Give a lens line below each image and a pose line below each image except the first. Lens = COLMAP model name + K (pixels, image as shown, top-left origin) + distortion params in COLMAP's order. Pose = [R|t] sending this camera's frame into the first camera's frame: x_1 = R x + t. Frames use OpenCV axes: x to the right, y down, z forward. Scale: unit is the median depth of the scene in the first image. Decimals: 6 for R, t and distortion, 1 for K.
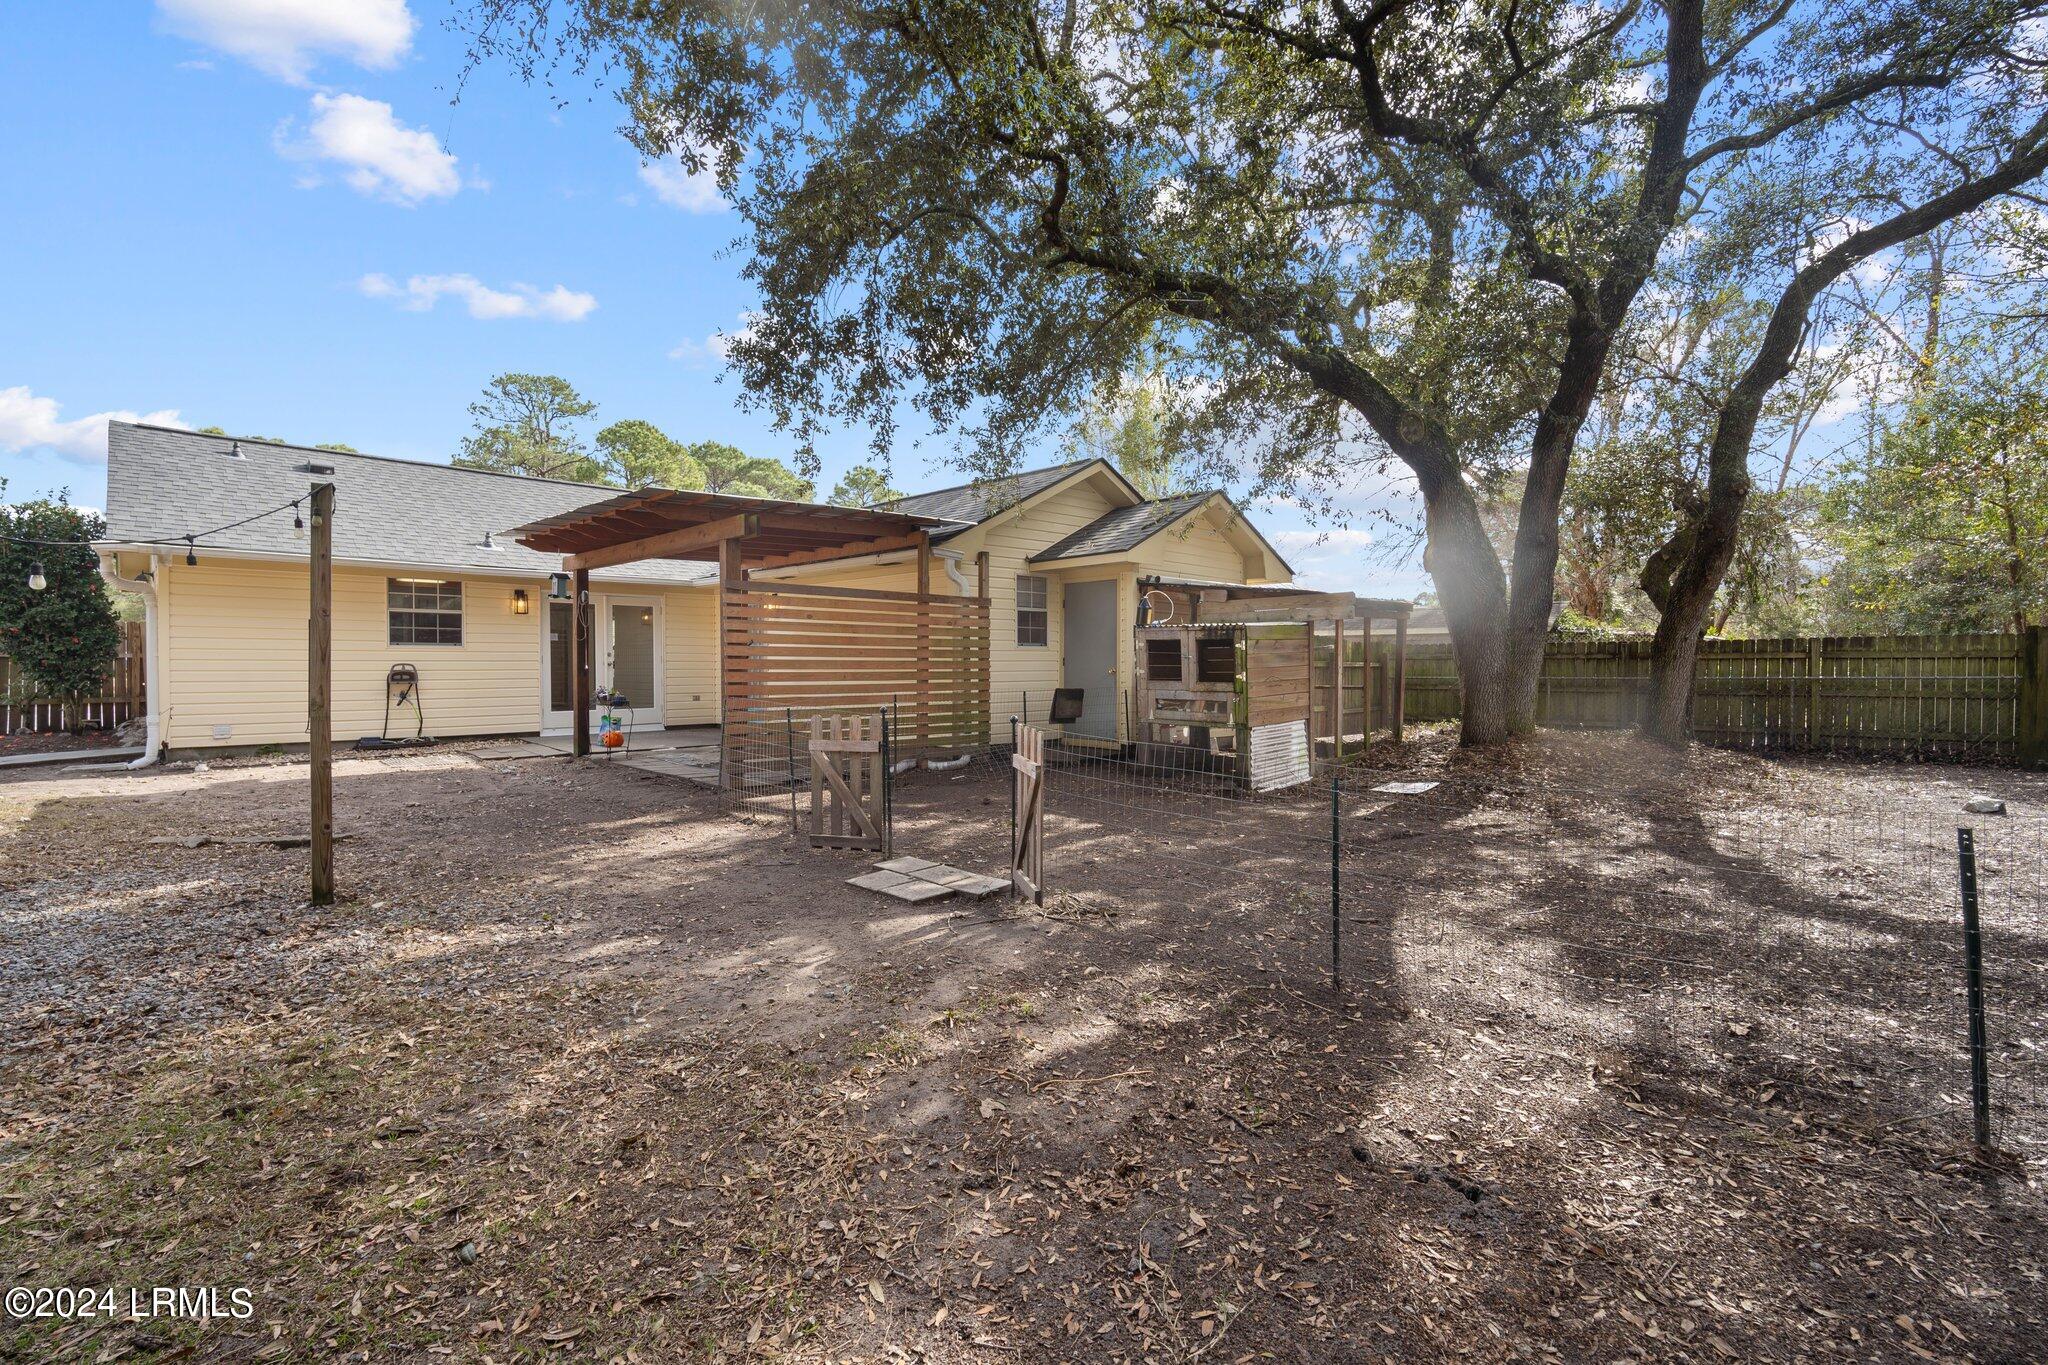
lens RADIAL K [[912.4, 0, 1025.3], [0, 912.4, 679.1], [0, 0, 1]] dist [-0.012088, 0.003944]
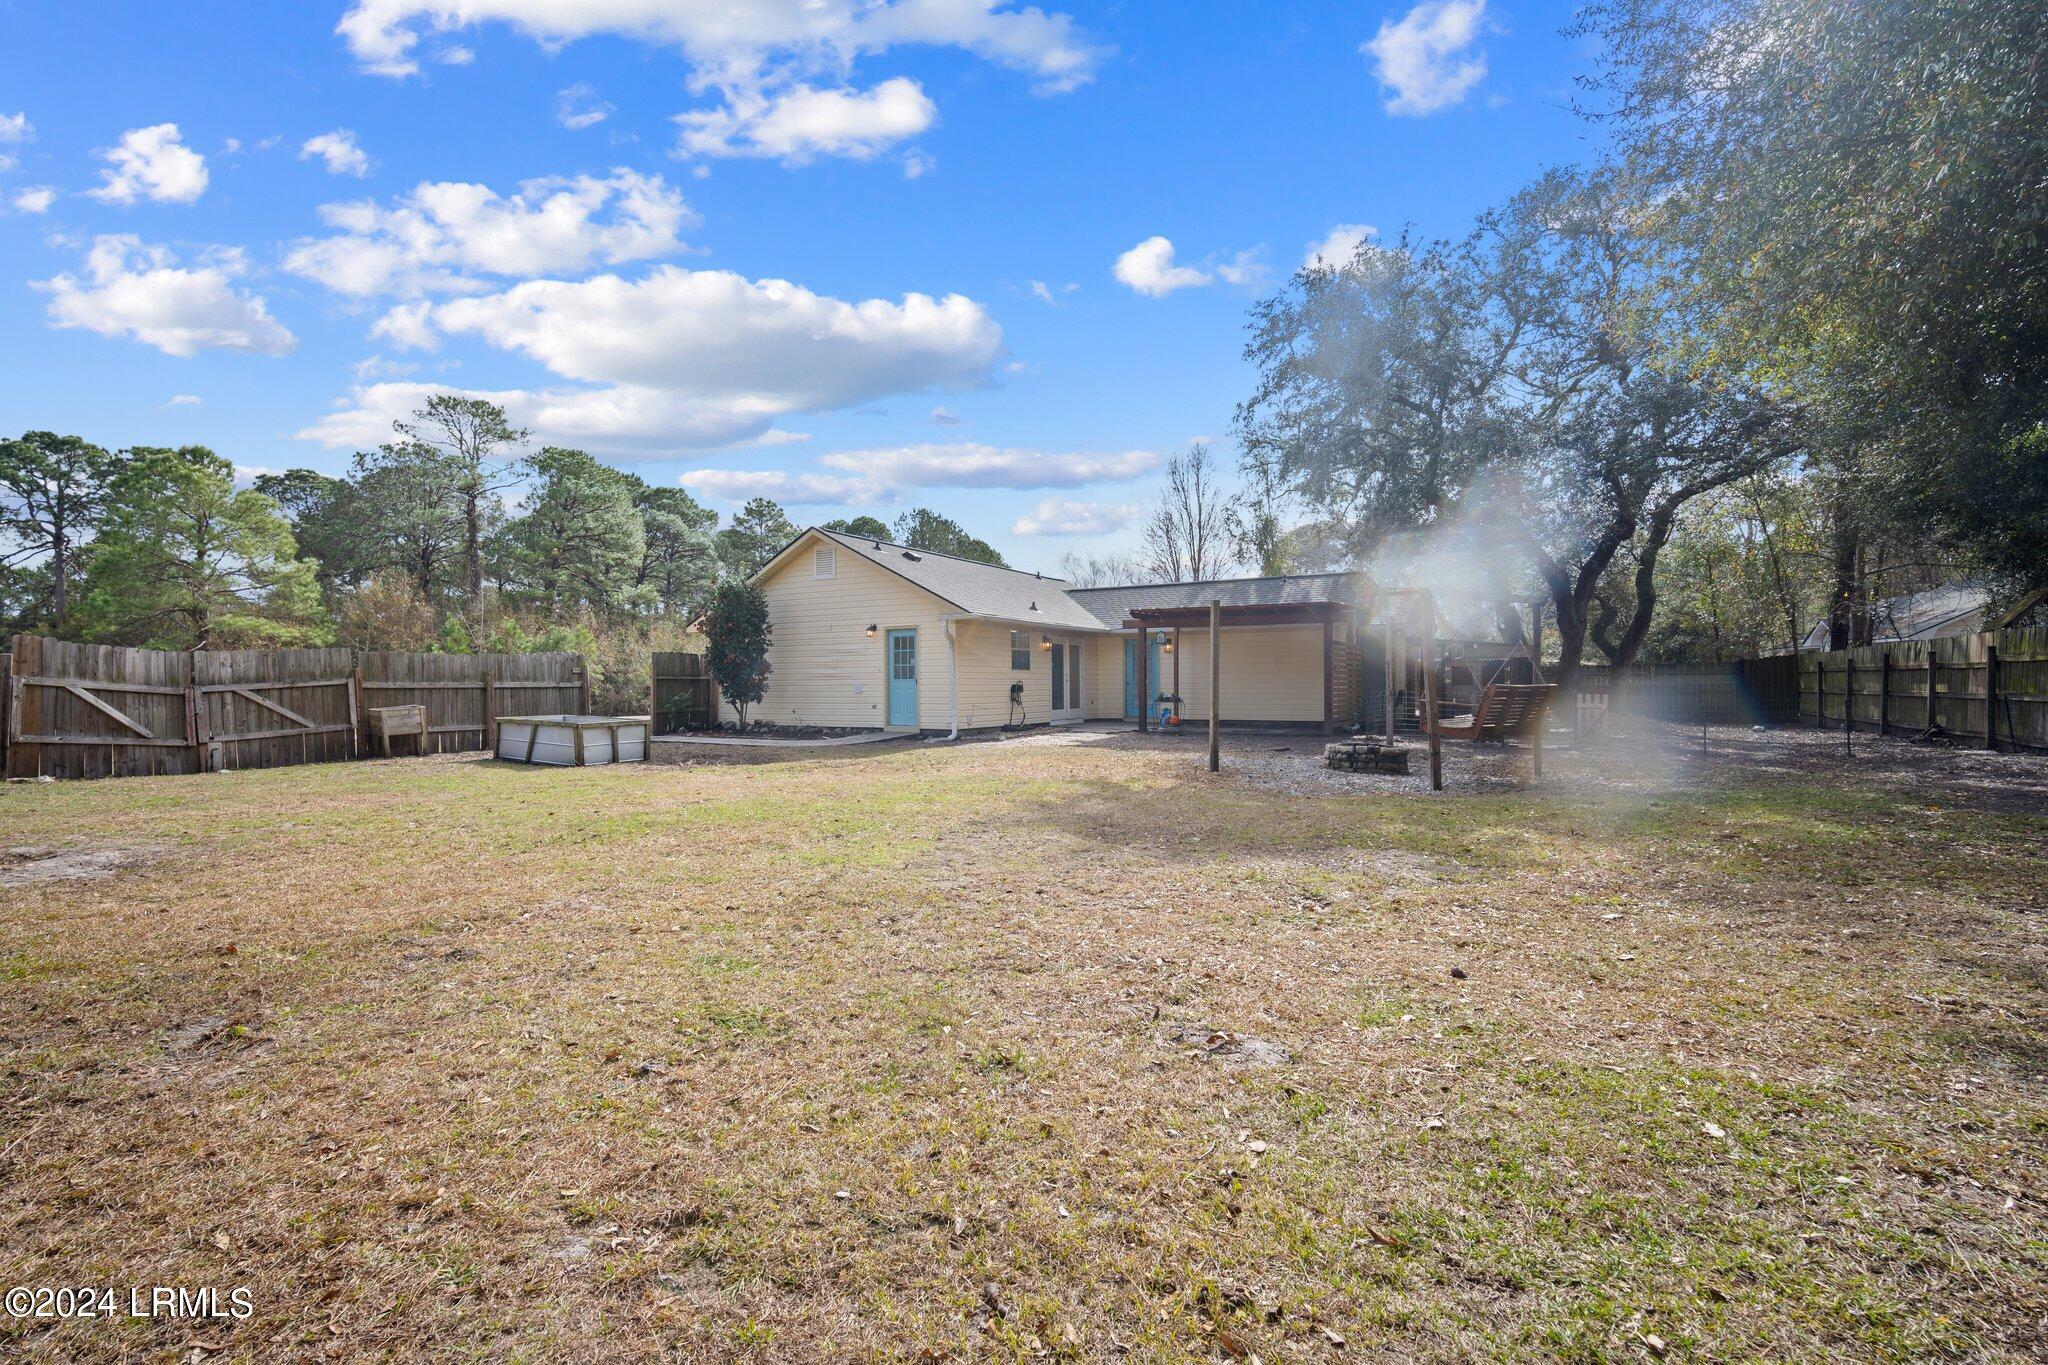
lens RADIAL K [[912.4, 0, 1025.3], [0, 912.4, 679.1], [0, 0, 1]] dist [-0.012088, 0.003944]
pose [[0.962053, -0.005437, 0.272808, -1.042602], [0.011642, 0.999709, -0.021129, 0.014523], [-0.272614, 0.023503, 0.961836, -0.583442]]
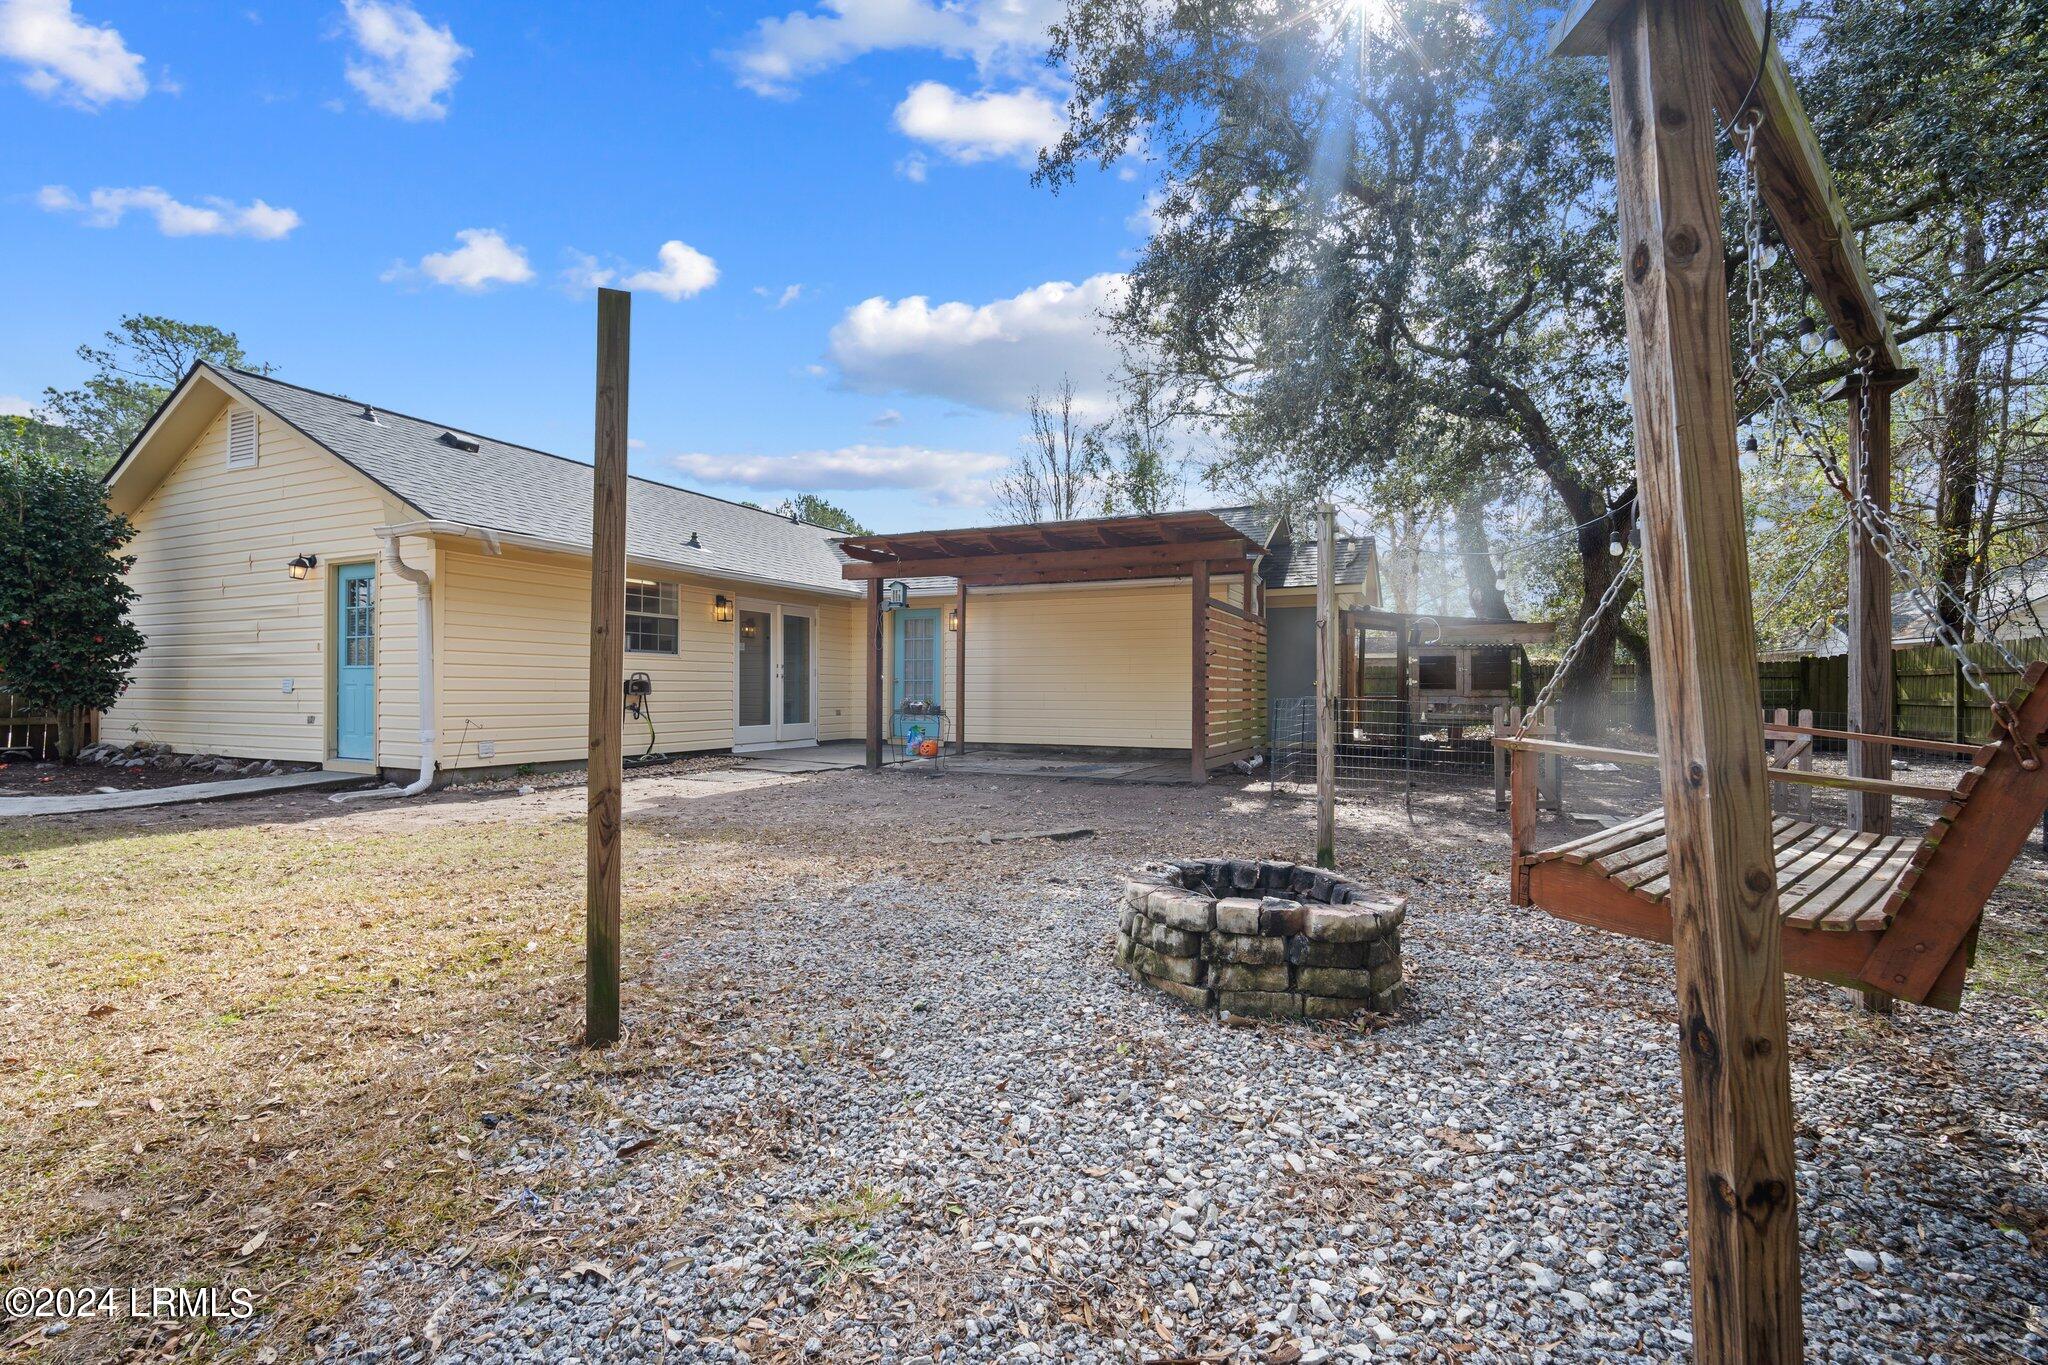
lens RADIAL K [[912.4, 0, 1025.3], [0, 912.4, 679.1], [0, 0, 1]] dist [-0.012088, 0.003944]
pose [[0.935622, 0.006012, 0.352953, -0.592080], [0.003633, 0.999638, -0.026655, 0.013899], [-0.352985, 0.026222, 0.935261, 0.018557]]
